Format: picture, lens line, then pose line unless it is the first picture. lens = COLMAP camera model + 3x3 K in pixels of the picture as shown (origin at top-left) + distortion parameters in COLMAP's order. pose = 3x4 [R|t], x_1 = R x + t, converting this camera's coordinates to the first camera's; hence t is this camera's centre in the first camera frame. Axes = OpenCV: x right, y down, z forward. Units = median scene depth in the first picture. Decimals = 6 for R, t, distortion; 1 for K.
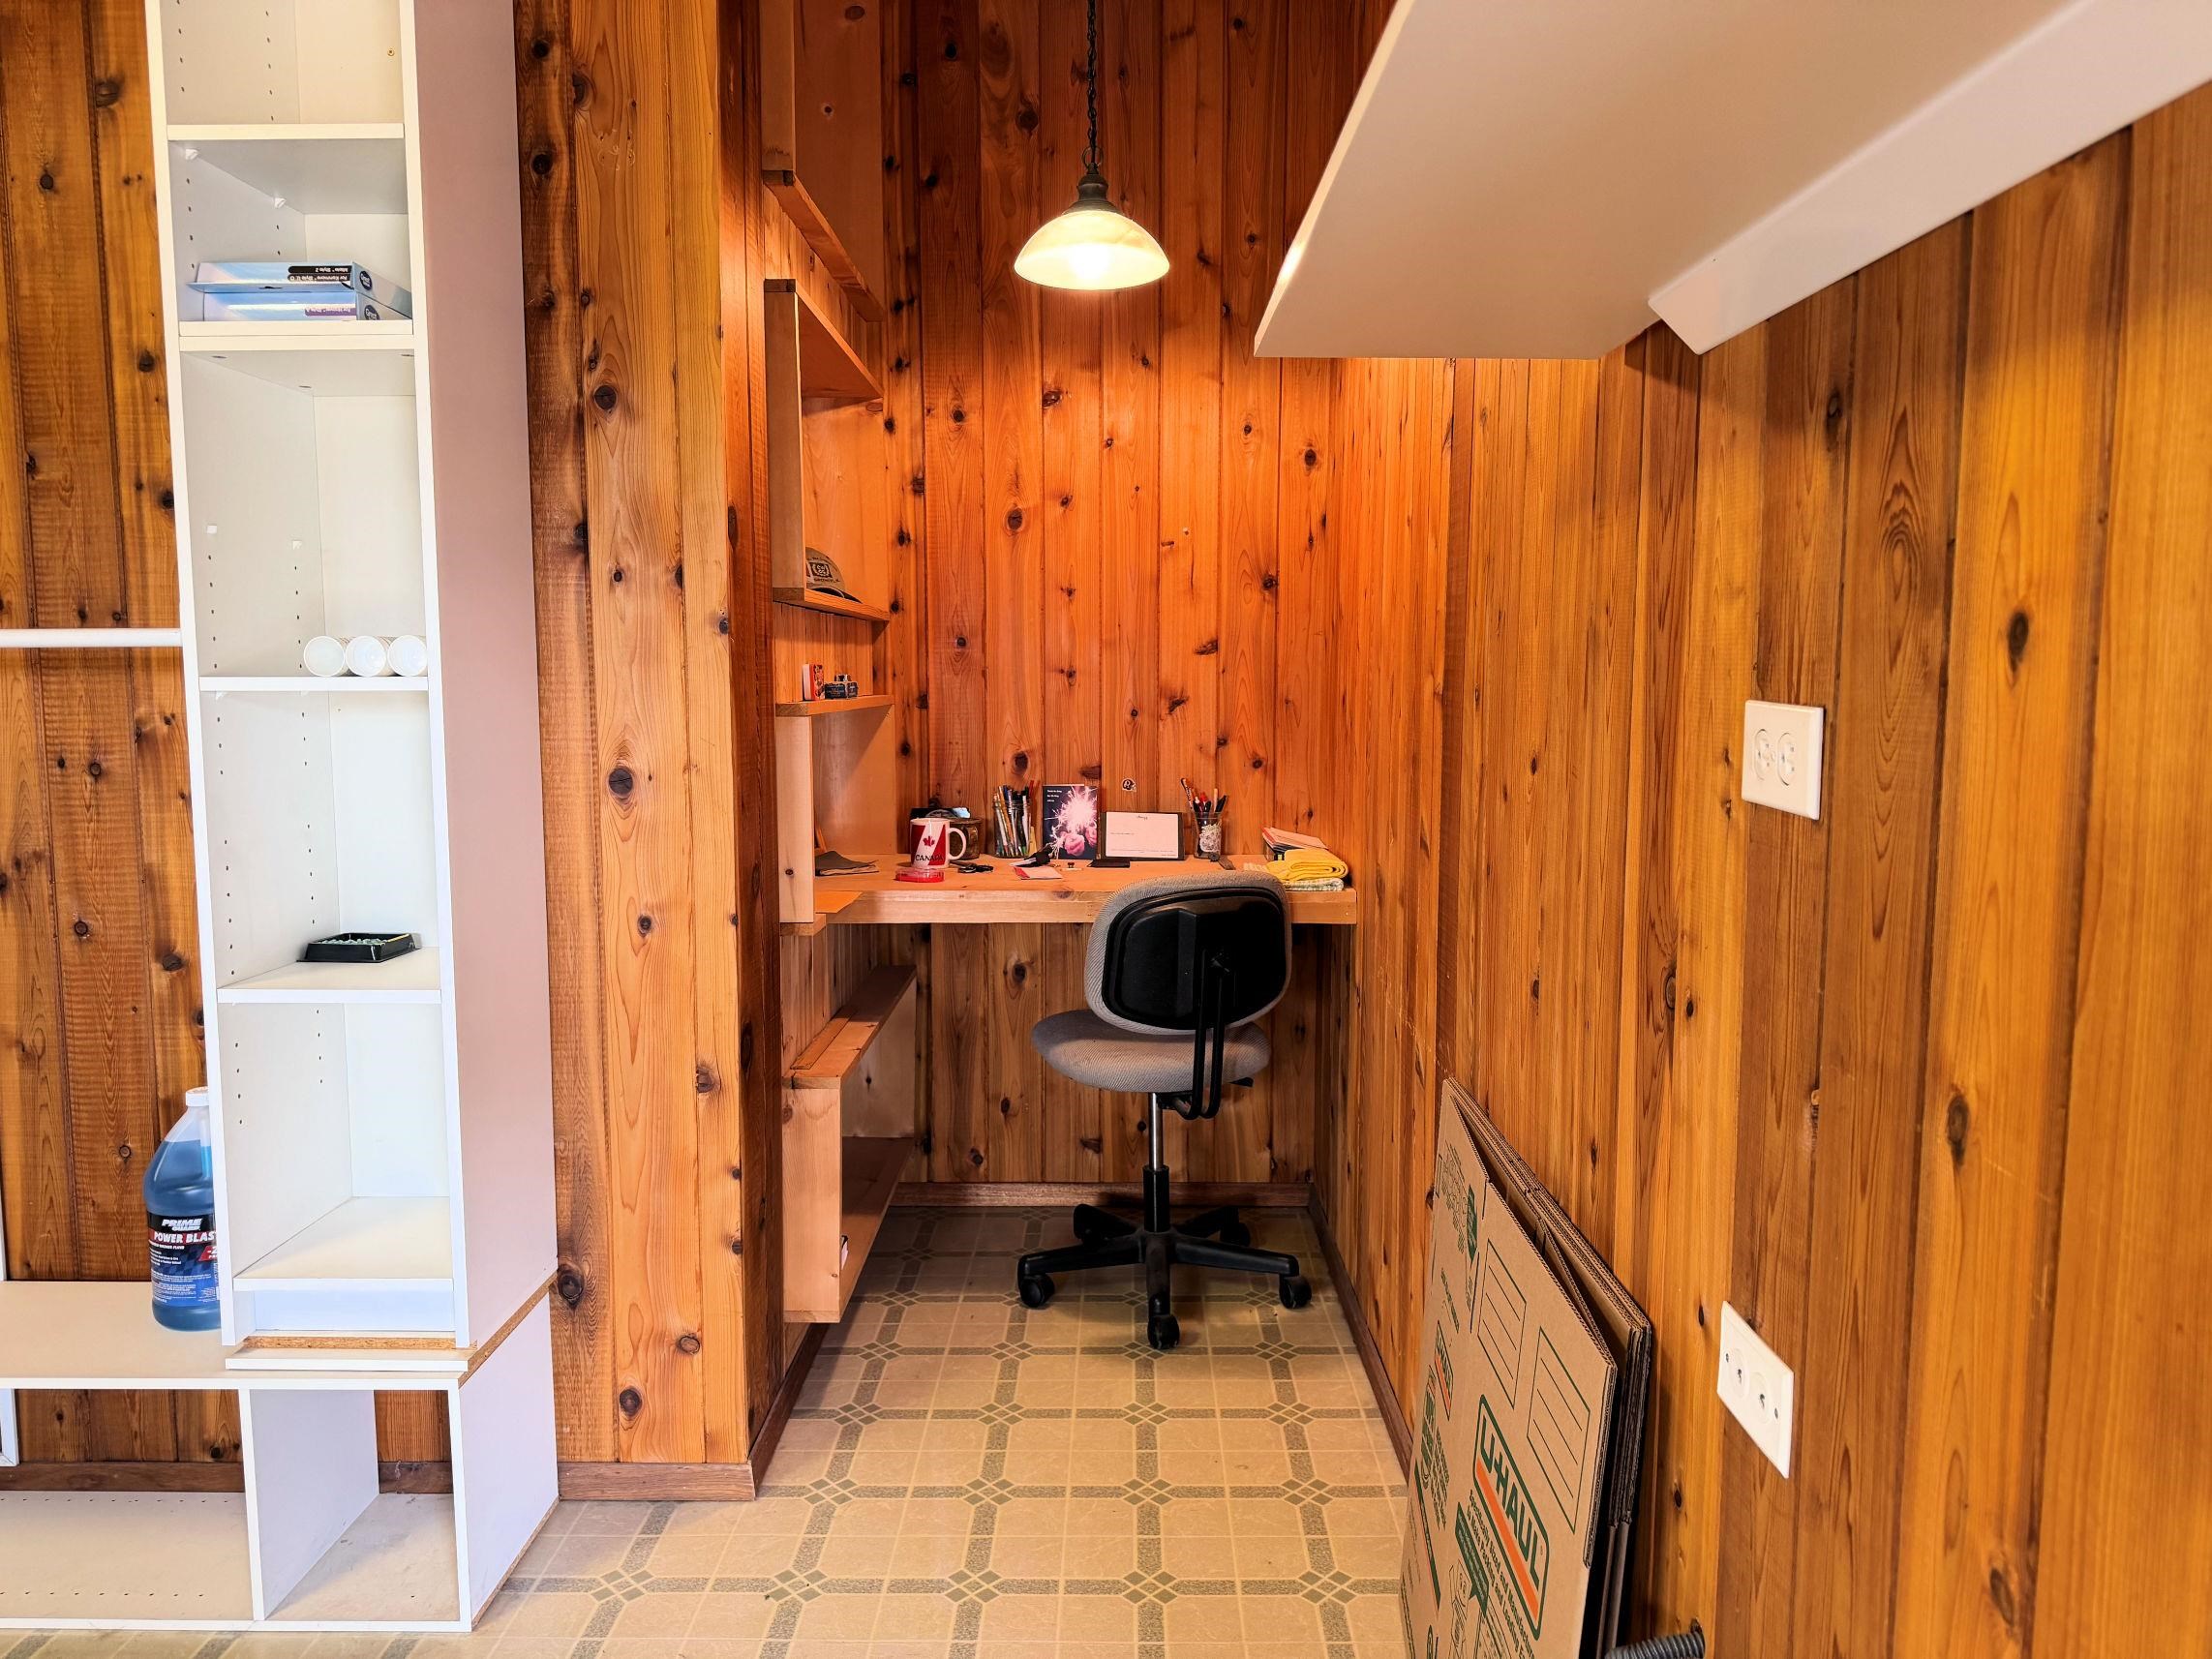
lens RADIAL K [[1584.2, 0, 1103.1], [0, 1584.2, 832.5], [0, 0, 1]] dist [0.040142, -0.048505]
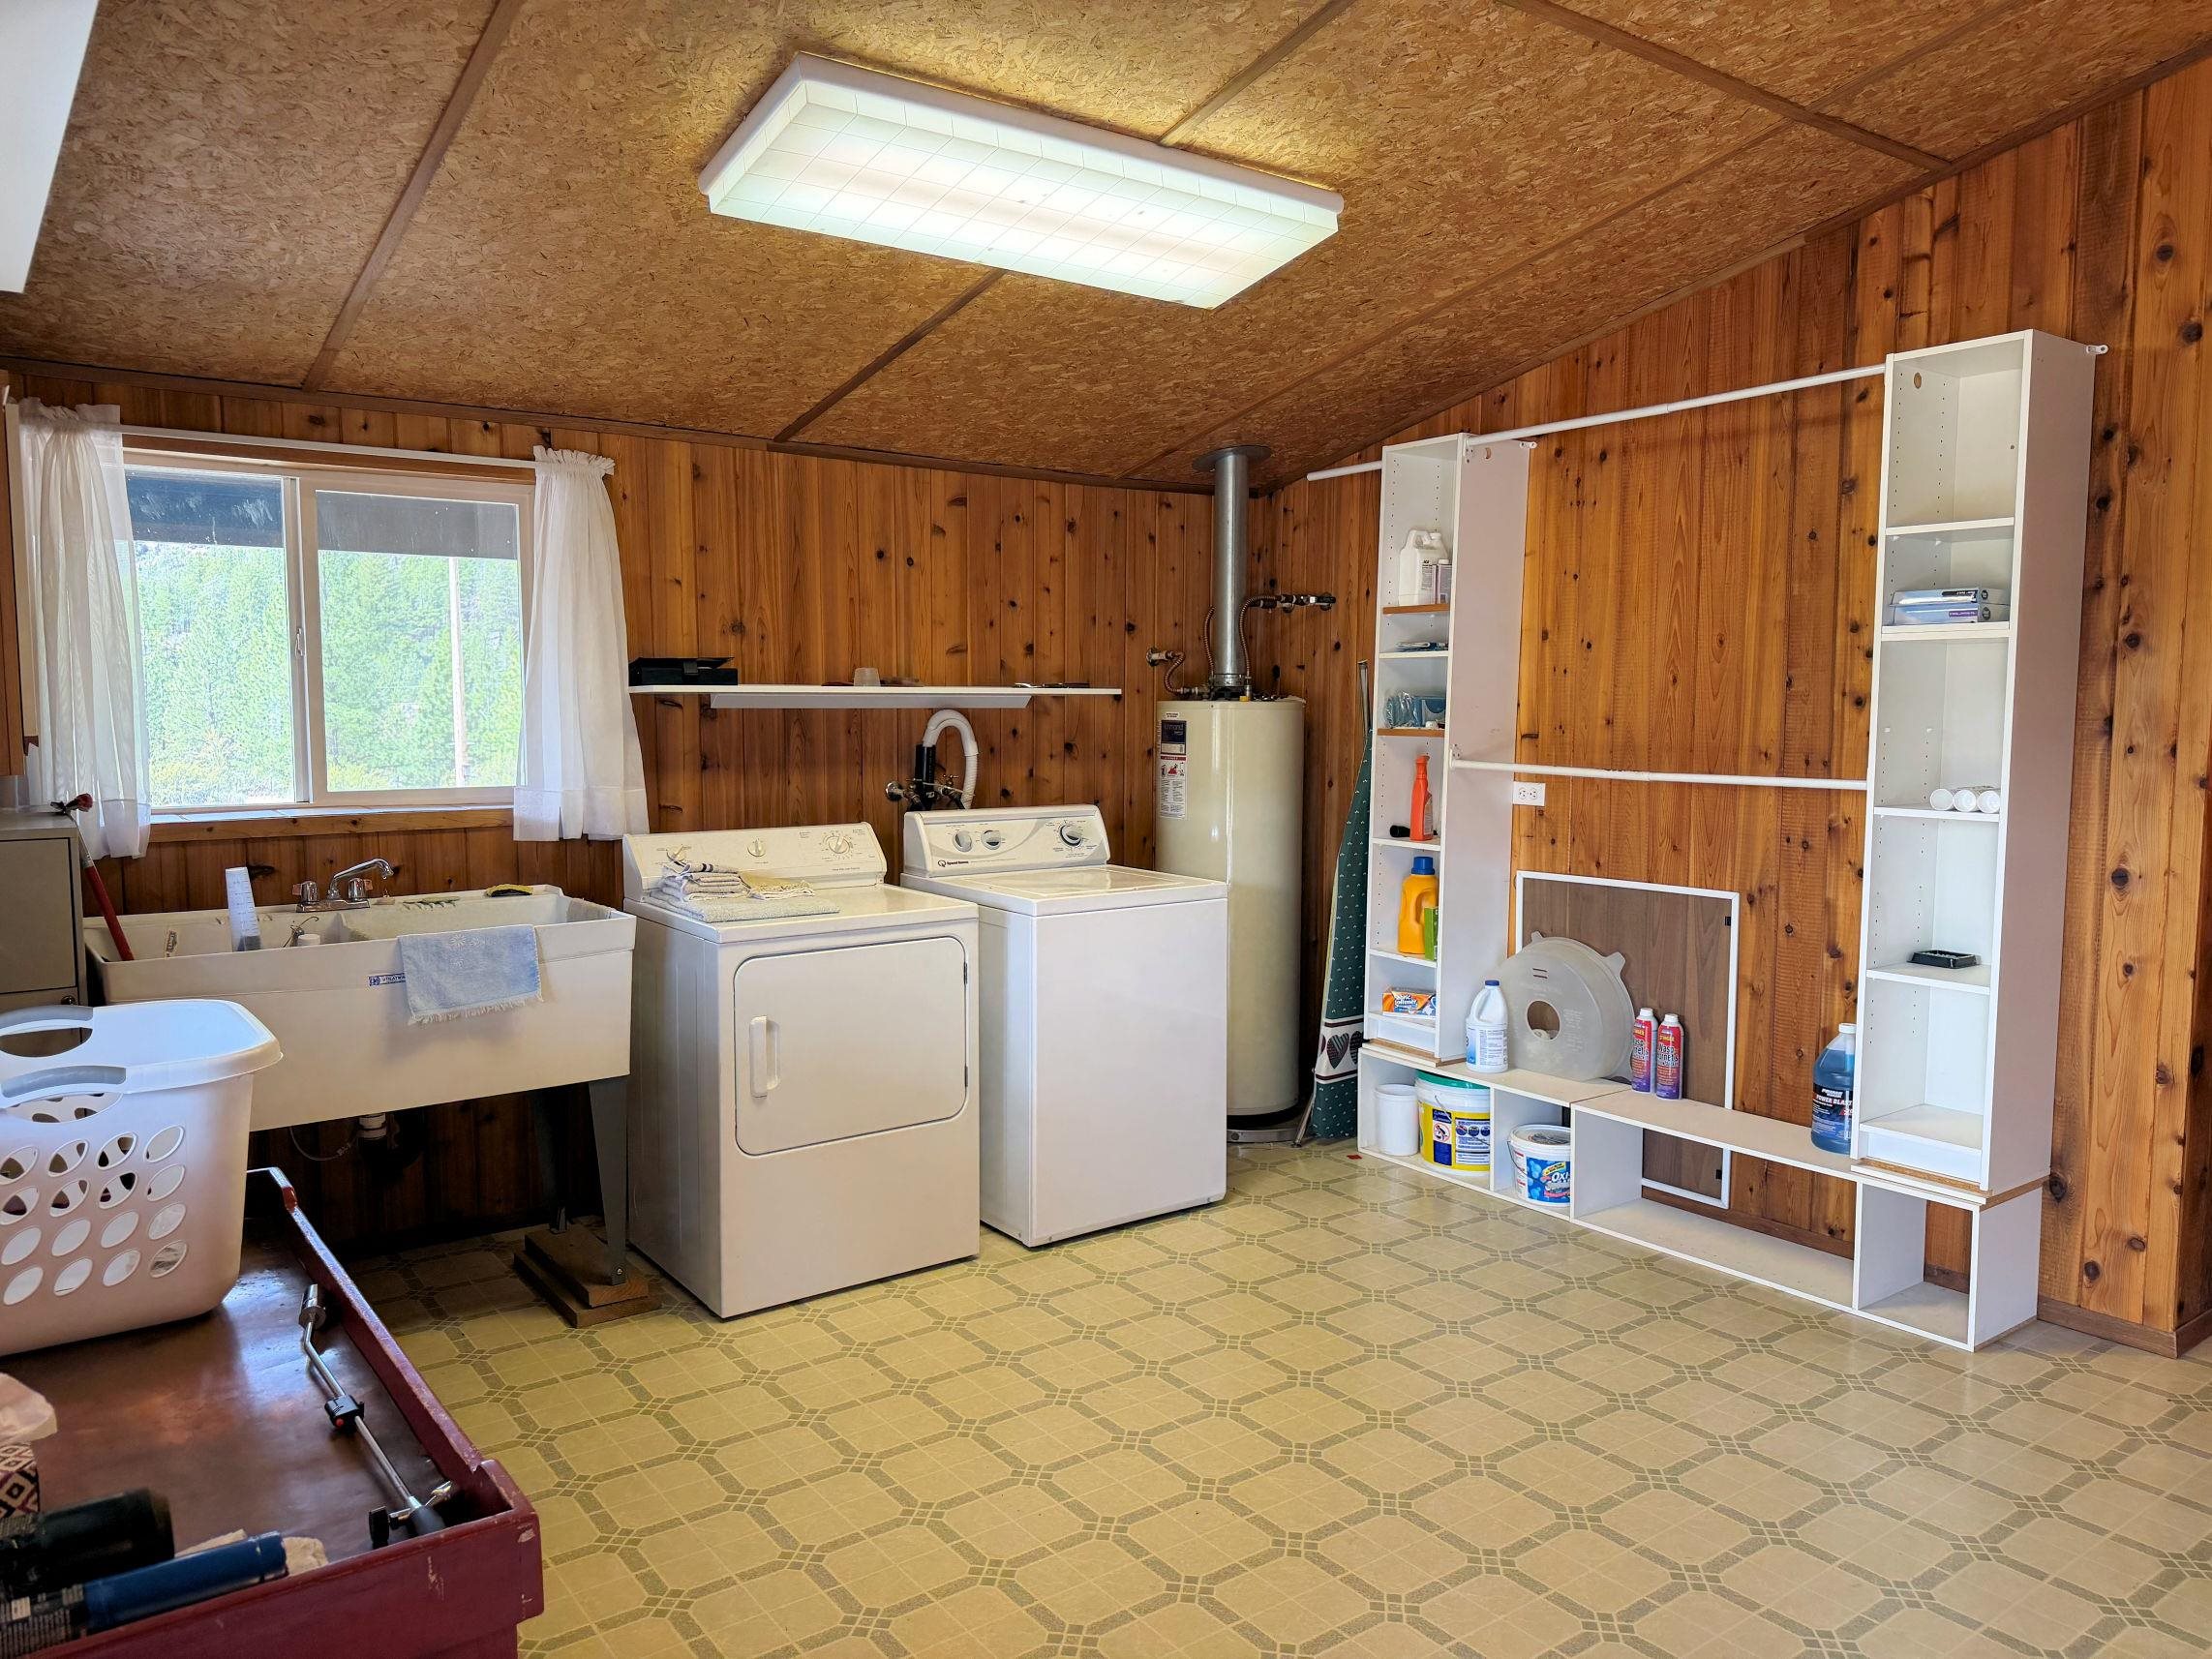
lens RADIAL K [[1584.2, 0, 1103.1], [0, 1584.2, 832.5], [0, 0, 1]] dist [0.040142, -0.048505]
pose [[0.610945, 0.071573, -0.788431, 0.334700], [-0.080707, 0.996347, 0.027909, -0.040094], [0.787548, 0.046581, 0.614490, -0.793039]]
